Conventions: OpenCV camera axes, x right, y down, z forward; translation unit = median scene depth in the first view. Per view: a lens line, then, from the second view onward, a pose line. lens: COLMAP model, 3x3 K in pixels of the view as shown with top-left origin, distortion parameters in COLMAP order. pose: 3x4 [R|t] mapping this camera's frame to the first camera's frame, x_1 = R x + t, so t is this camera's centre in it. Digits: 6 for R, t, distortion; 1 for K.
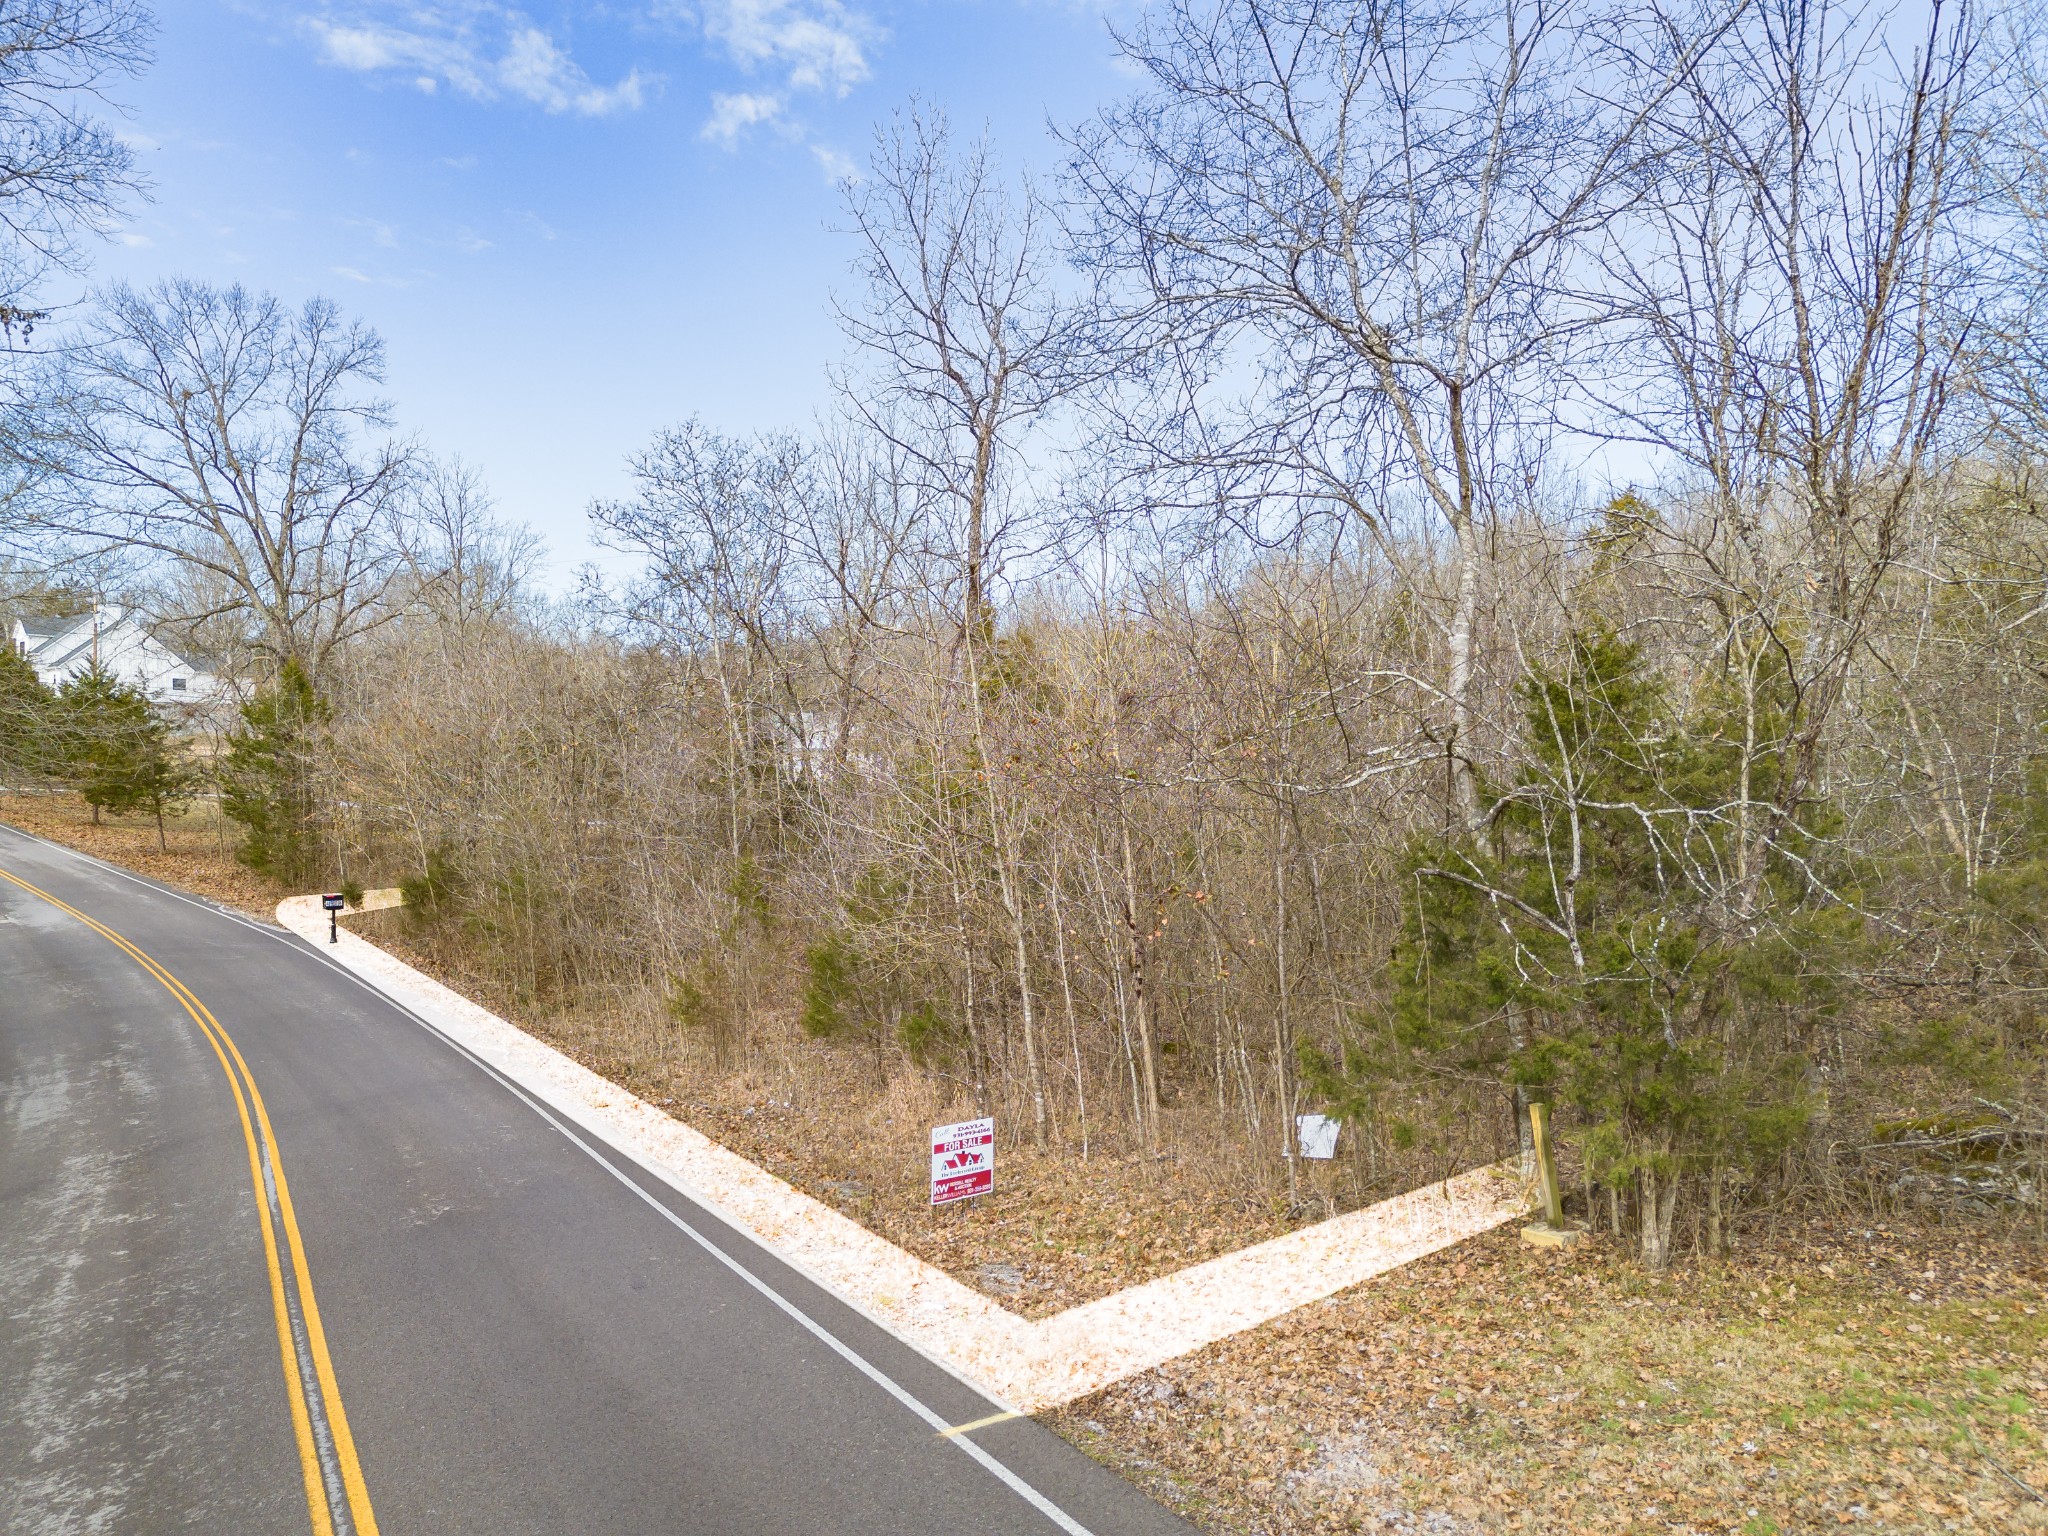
lens RADIAL K [[1424.0, 0, 1022.1], [0, 1424.0, 795.9], [0, 0, 1]] dist [0.069726, -0.030942]
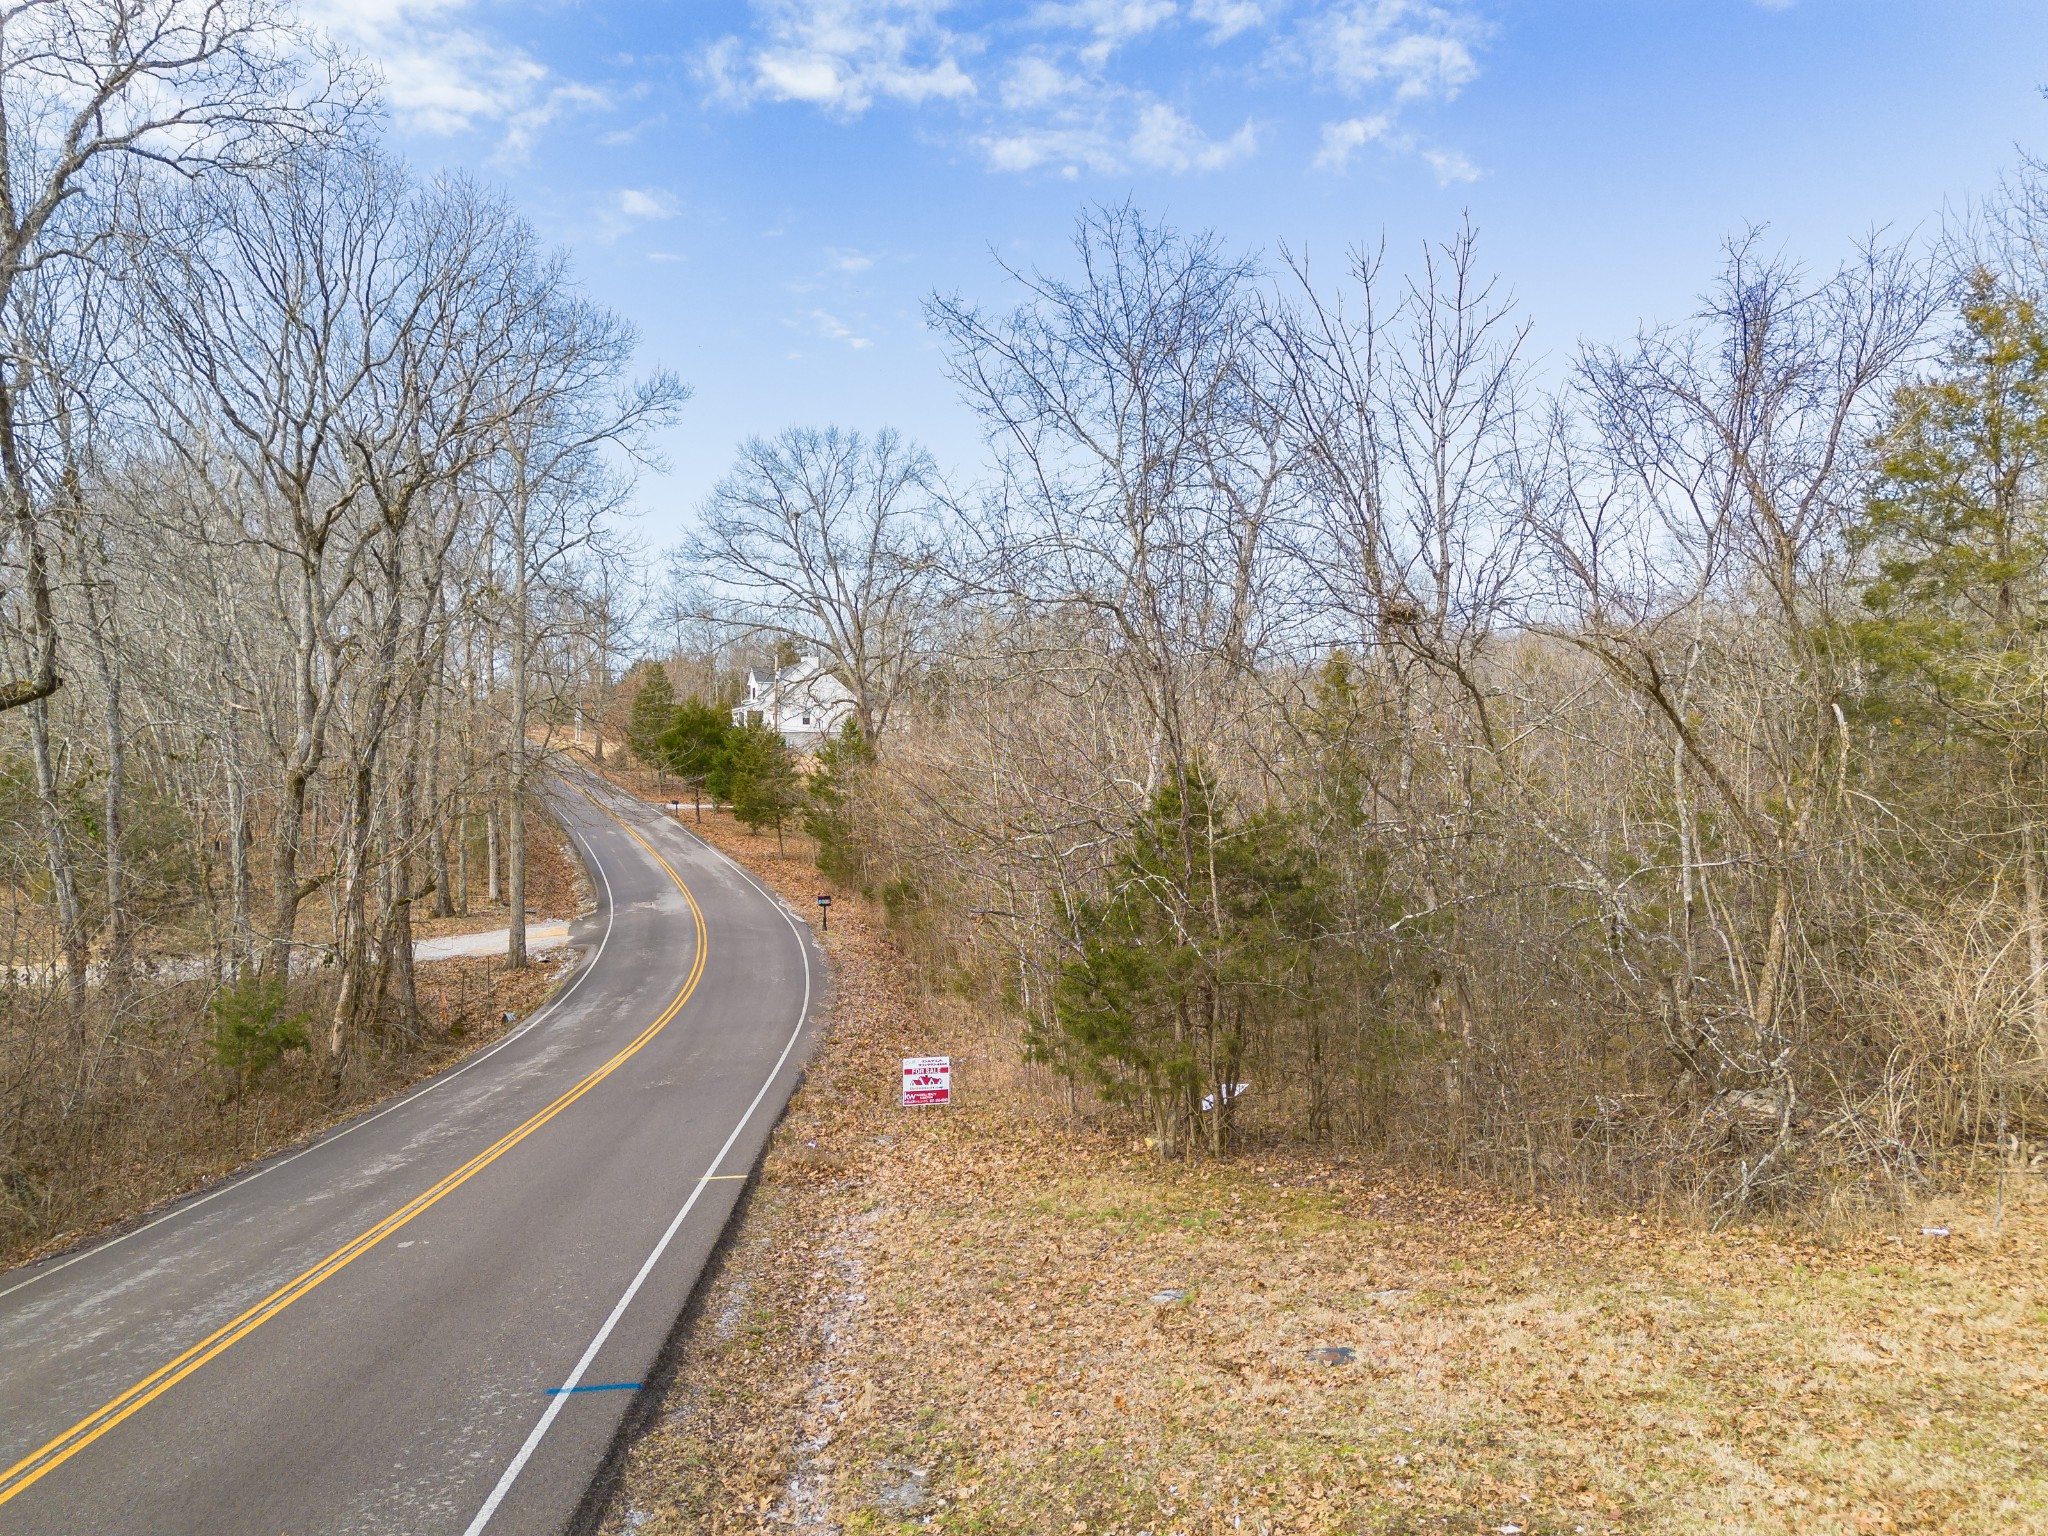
lens RADIAL K [[1434.5, 0, 1024.0], [0, 1434.5, 768.0], [0, 0, 1]] dist [0.084367, -0.052706]
pose [[0.904367, -0.007426, -0.426692, 0.170049], [-0.002772, 0.999725, -0.023274, -0.013258], [0.426748, 0.022231, 0.904097, -0.095180]]
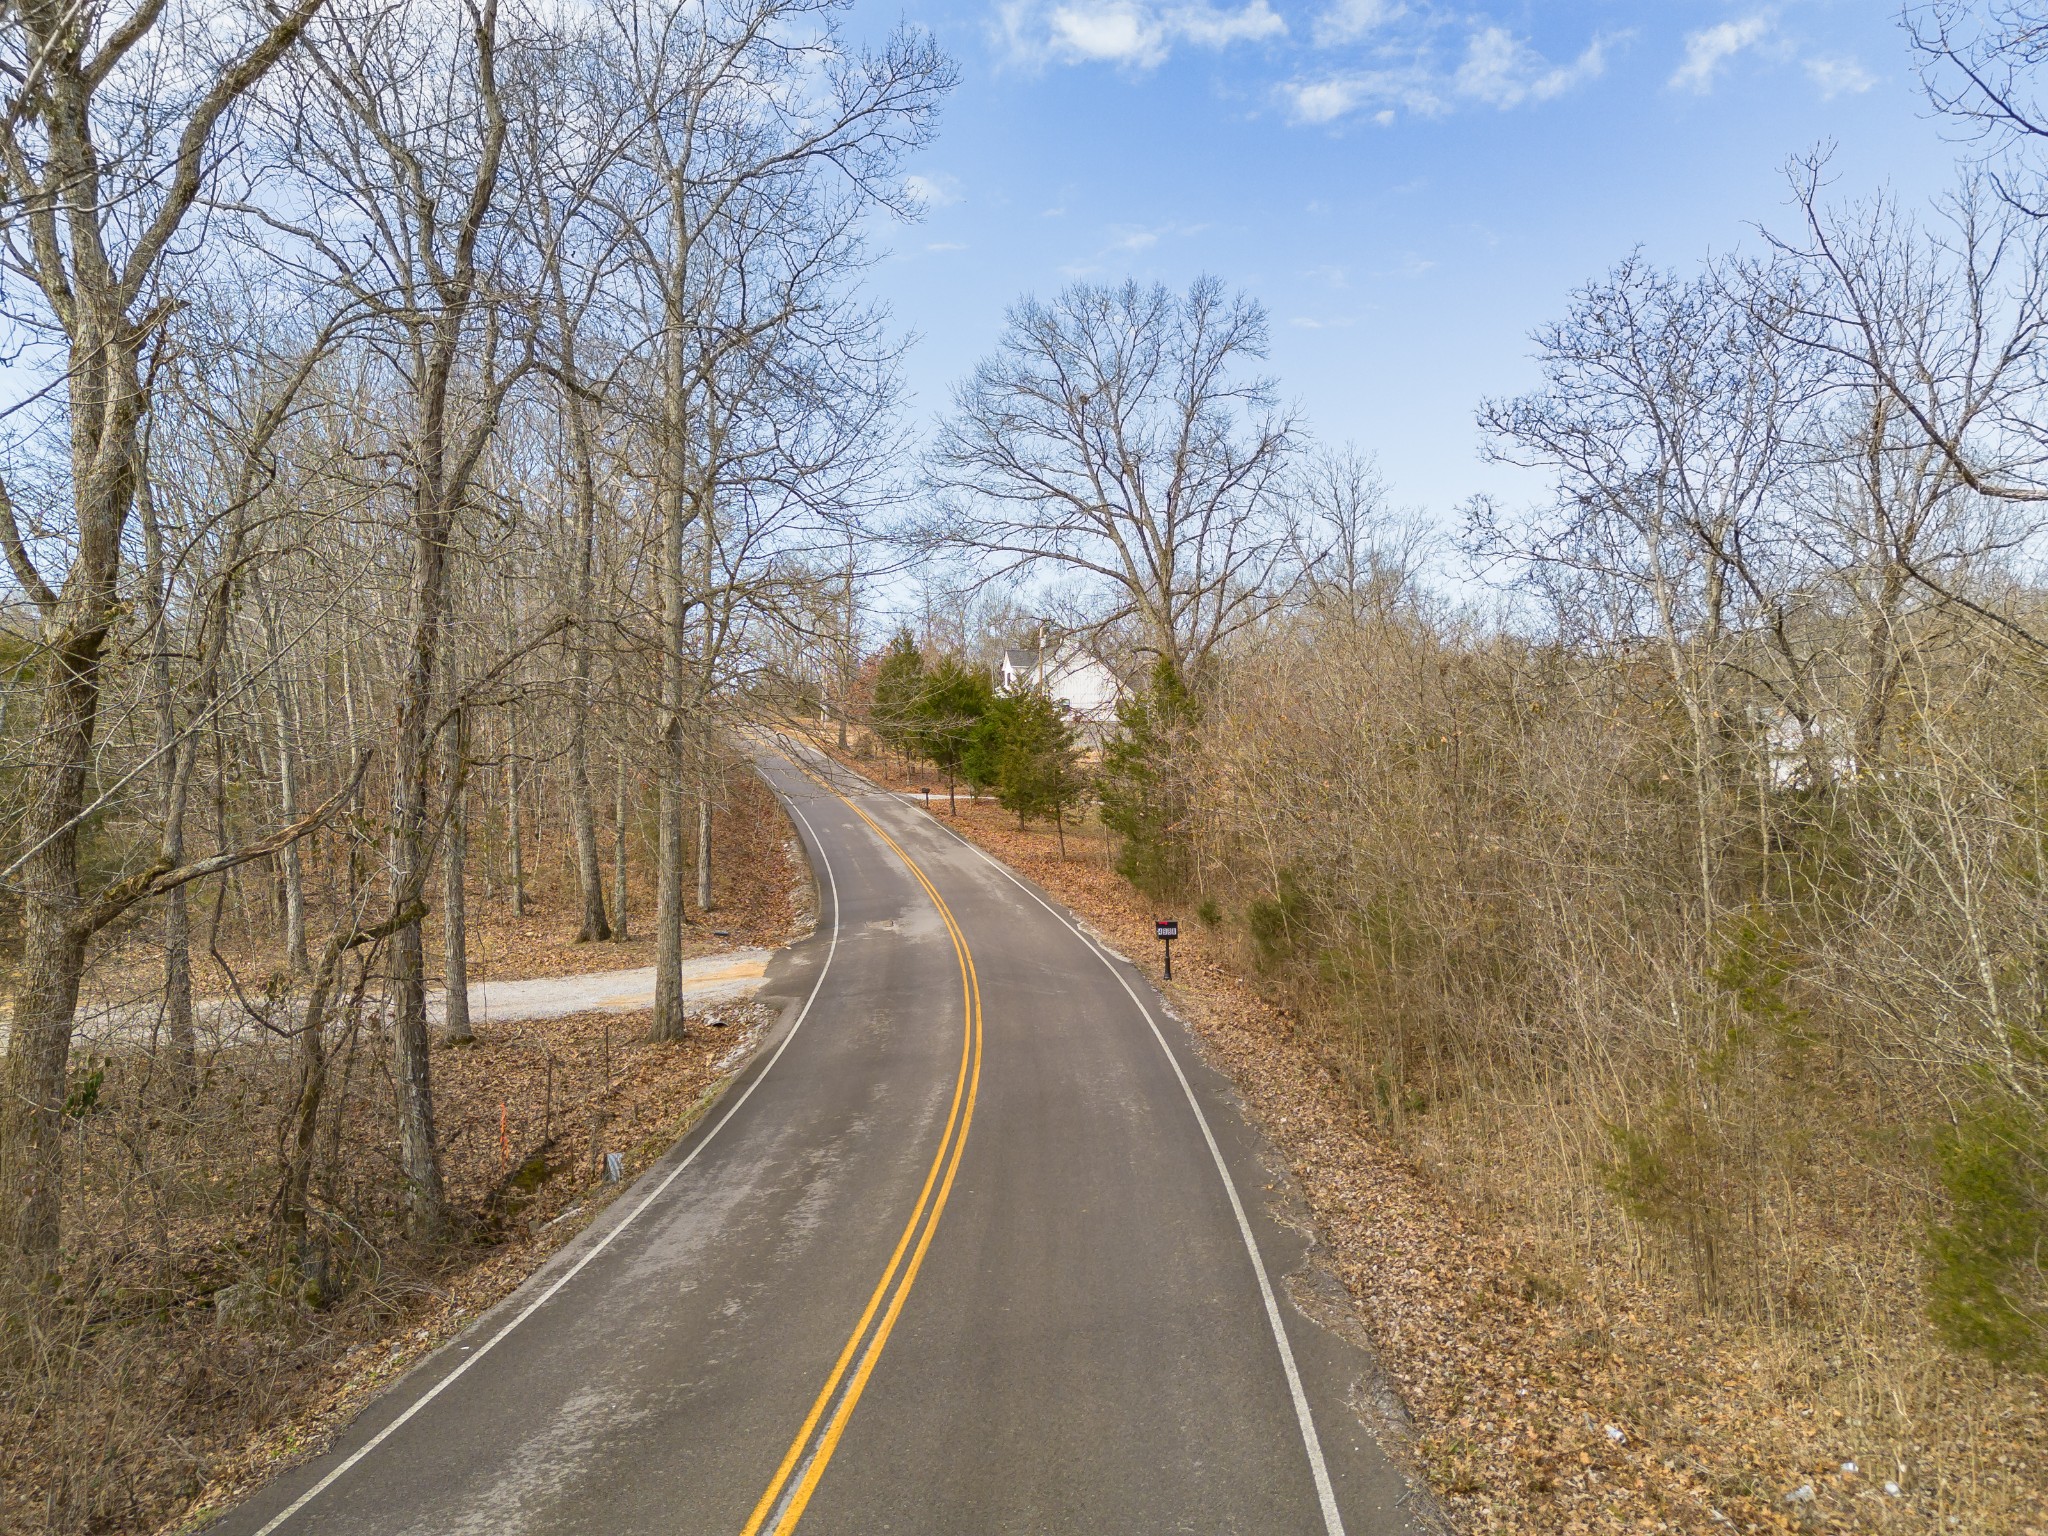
lens RADIAL K [[1434.5, 0, 1024.0], [0, 1434.5, 768.0], [0, 0, 1]] dist [0.084367, -0.052706]
pose [[0.820167, -0.010430, -0.572028, -0.044909], [-0.005651, 0.999637, -0.026330, 0.001833], [0.572096, 0.024827, 0.819811, 0.170524]]
